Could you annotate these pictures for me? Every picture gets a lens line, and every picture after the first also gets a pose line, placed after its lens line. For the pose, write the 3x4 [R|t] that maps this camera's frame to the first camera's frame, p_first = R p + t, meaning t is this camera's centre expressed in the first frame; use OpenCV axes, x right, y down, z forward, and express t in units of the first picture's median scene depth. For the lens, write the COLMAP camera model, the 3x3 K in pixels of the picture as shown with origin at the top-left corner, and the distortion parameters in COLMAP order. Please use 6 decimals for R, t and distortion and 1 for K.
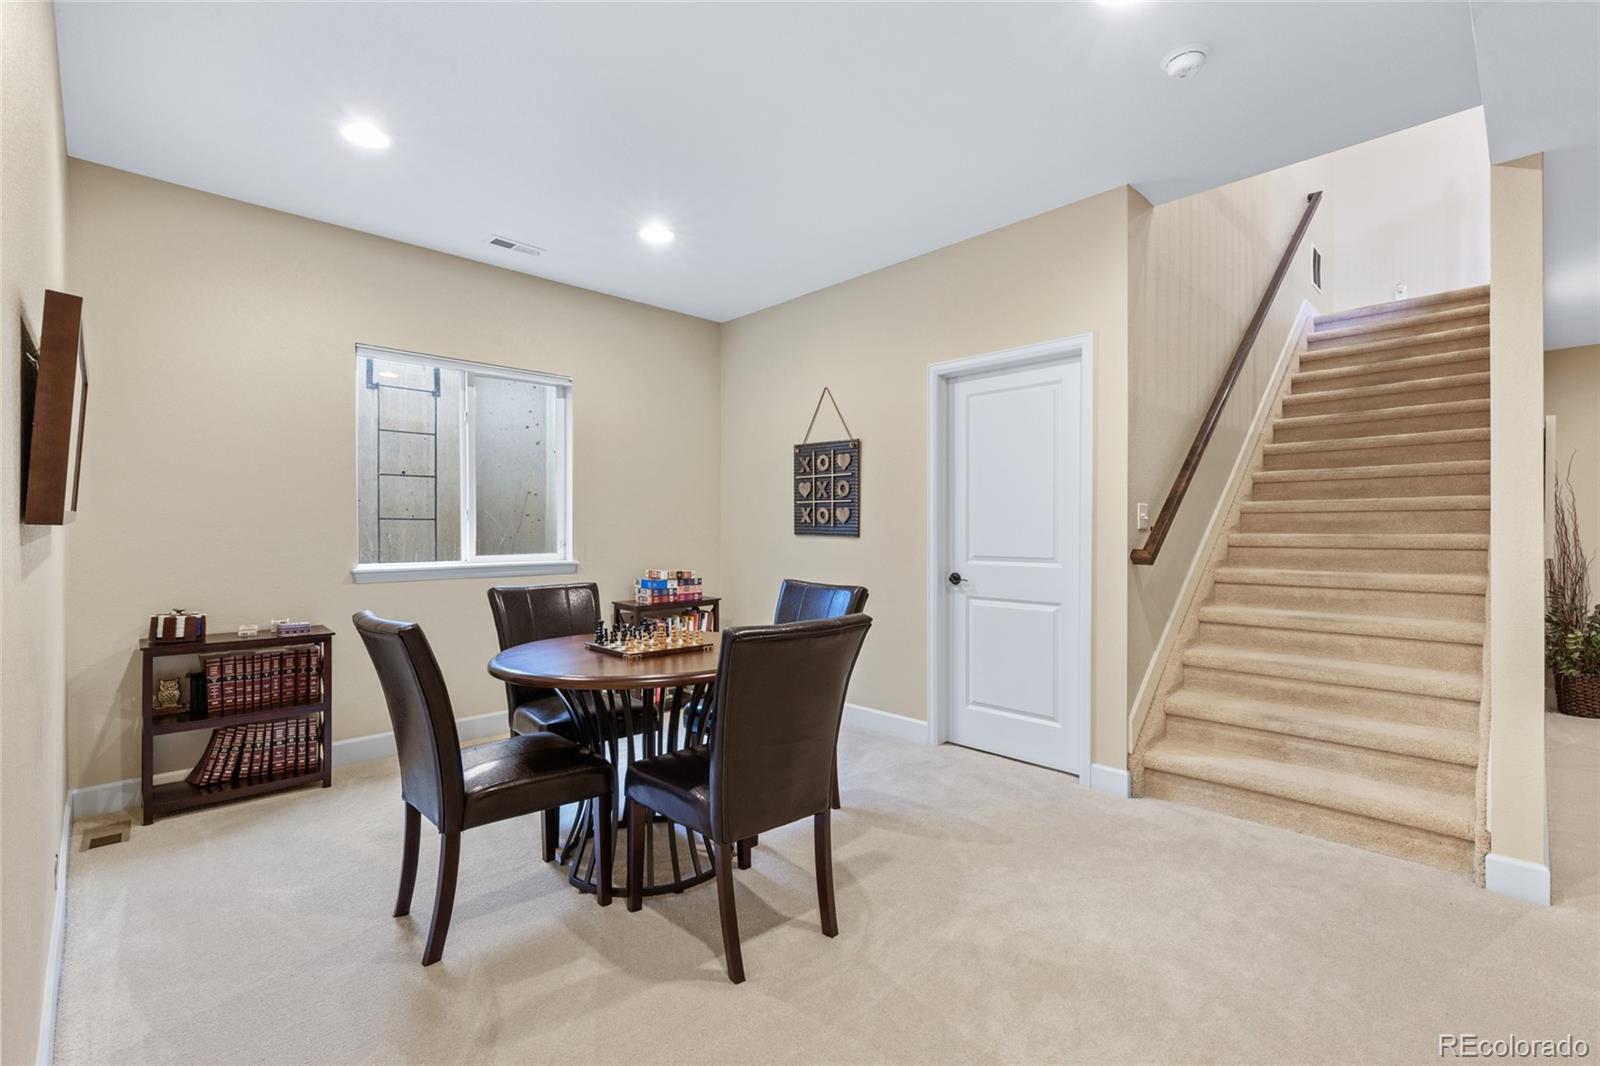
lens RADIAL K [[729.1, 0, 799.3], [0, 729.1, 532.5], [0, 0, 1]] dist [0.002907, -0.001300]
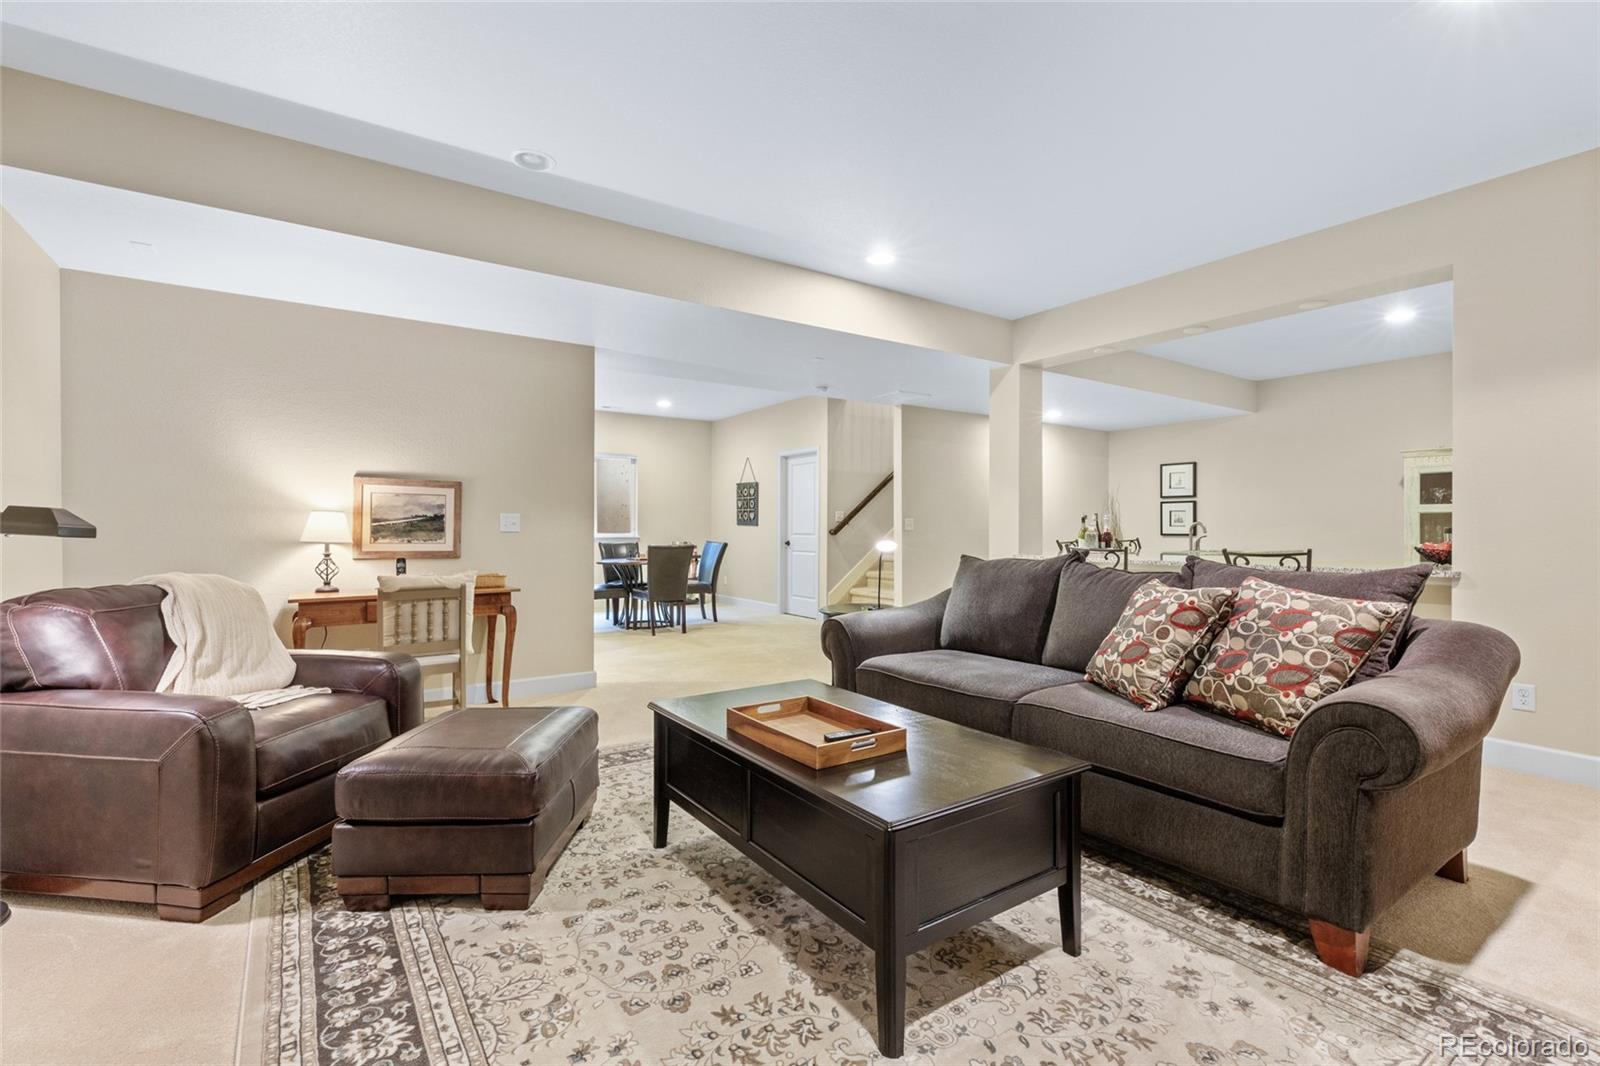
lens RADIAL K [[729.1, 0, 802.2], [0, 729.1, 528.3], [0, 0, 1]] dist [0.002907, -0.001300]
pose [[0.985672, 0.002378, -0.168658, 0.580328], [-0.003365, 0.999979, -0.005568, 0.025497], [0.168642, 0.006055, 0.985659, -1.155522]]
